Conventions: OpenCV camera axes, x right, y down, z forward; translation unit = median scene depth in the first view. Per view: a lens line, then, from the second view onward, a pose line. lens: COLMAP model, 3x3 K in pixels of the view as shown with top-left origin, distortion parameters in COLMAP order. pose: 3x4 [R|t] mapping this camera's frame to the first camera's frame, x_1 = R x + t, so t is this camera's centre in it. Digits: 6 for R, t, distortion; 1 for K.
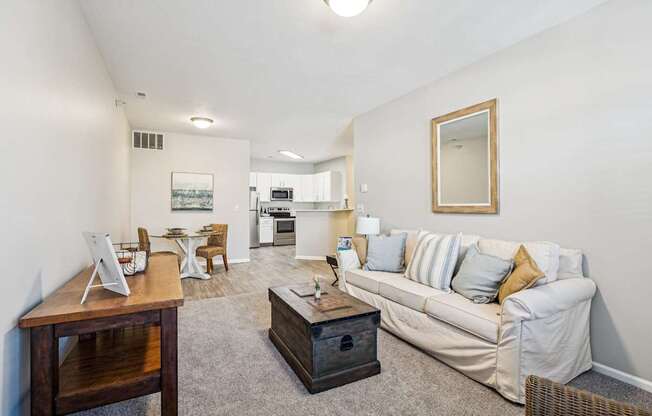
lens RADIAL K [[290.0, 0, 325.3], [0, 290.0, 208.0], [0, 0, 1]] dist [-0.001127, -0.000005]
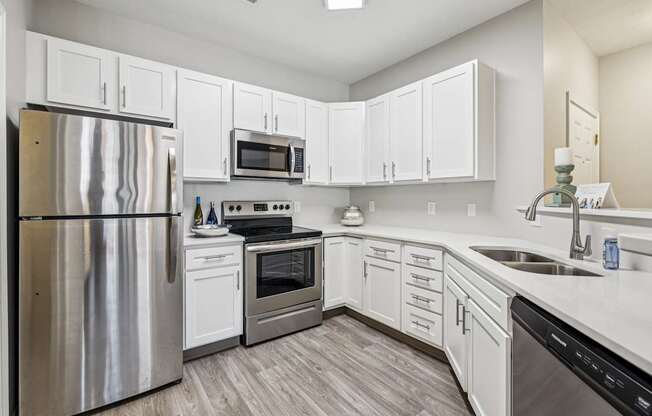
lens RADIAL K [[290.0, 0, 326.3], [0, 290.0, 204.2], [0, 0, 1]] dist [-0.001127, -0.000005]
pose [[0.989782, -0.006980, 0.142418, -0.136503], [0.004593, 0.999844, 0.017078, -0.004431], [-0.142515, -0.016249, 0.989659, 0.704988]]
